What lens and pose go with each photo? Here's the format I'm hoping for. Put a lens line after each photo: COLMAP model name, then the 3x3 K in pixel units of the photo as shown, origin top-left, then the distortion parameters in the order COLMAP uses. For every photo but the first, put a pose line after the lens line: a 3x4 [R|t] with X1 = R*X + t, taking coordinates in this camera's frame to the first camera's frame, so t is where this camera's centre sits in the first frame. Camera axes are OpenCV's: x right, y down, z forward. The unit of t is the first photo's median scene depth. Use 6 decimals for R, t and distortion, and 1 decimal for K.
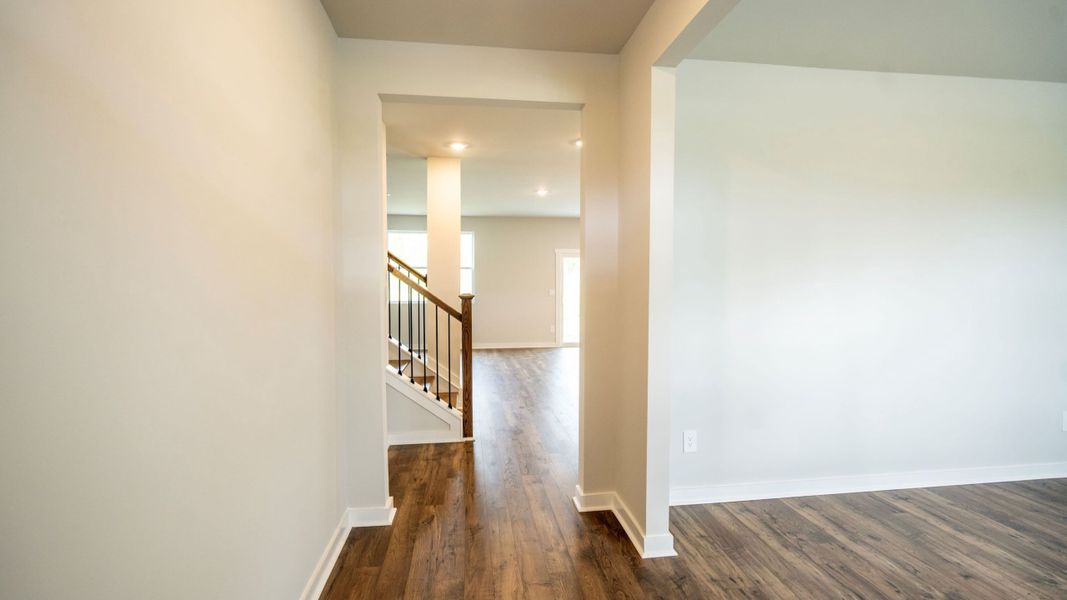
lens RADIAL K [[471.5, 0, 530.2], [0, 471.5, 308.6], [0, 0, 1]] dist [-0.004136, 0.001048]
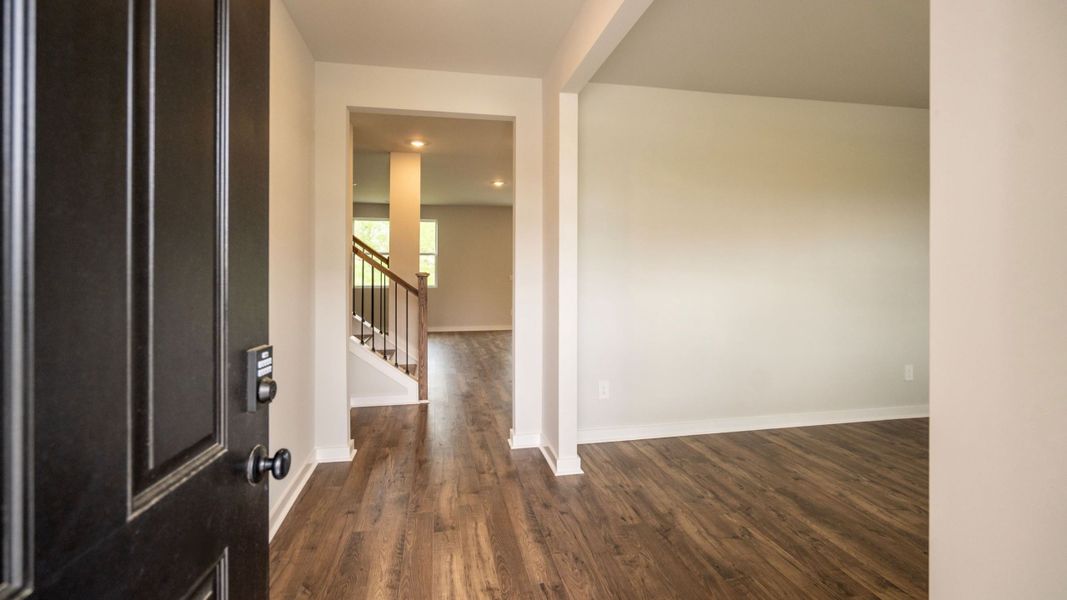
lens RADIAL K [[480.0, 0, 531.6], [0, 480.0, 274.7], [0, 0, 1]] dist [-0.001619, 0.000176]
pose [[0.997995, -0.000413, 0.063297, 0.078405], [0.003649, 0.998691, -0.051023, 0.049772], [-0.063193, 0.051152, 0.996690, -0.251539]]
